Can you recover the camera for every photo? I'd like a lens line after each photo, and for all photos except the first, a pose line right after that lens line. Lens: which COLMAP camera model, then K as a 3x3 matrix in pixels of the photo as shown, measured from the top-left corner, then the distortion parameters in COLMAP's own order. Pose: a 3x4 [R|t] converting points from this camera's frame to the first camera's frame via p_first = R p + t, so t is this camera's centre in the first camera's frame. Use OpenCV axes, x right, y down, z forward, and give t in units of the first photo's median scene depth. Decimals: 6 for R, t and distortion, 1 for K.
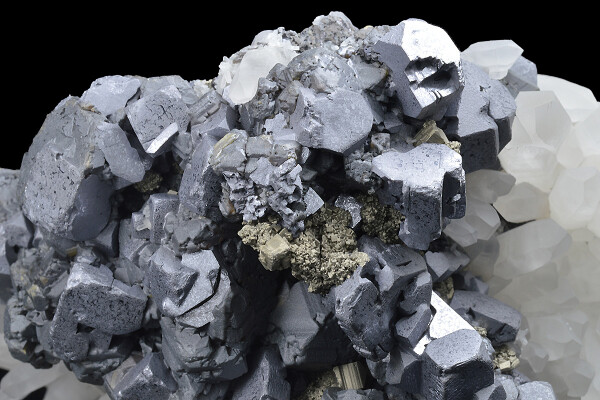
lens RADIAL K [[1717.8, 0, 300.4], [0, 1717.8, 200.0], [0, 0, 1]] dist [-0.053308, 0.000000]
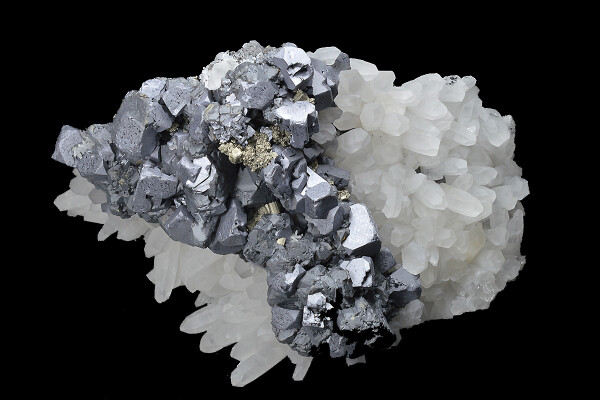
lens RADIAL K [[1717.8, 0, 299.8], [0, 1717.8, 199.4], [0, 0, 1]] dist [-0.053308, 0.000000]
pose [[0.995183, -0.084933, 0.048957, -0.043936], [0.080839, 0.993489, 0.080281, -0.082192], [-0.055457, -0.075937, 0.995569, -1.189114]]
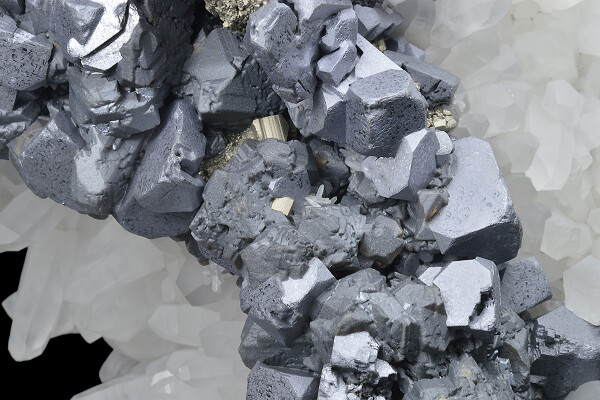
lens RADIAL K [[1717.8, 0, 299.9], [0, 1717.8, 202.2], [0, 0, 1]] dist [-0.053308, 0.000000]
pose [[0.999999, -0.001614, 0.000500, 0.044039], [0.001640, 0.998289, -0.058455, 0.196477], [-0.000405, 0.058455, 0.998290, 0.080239]]
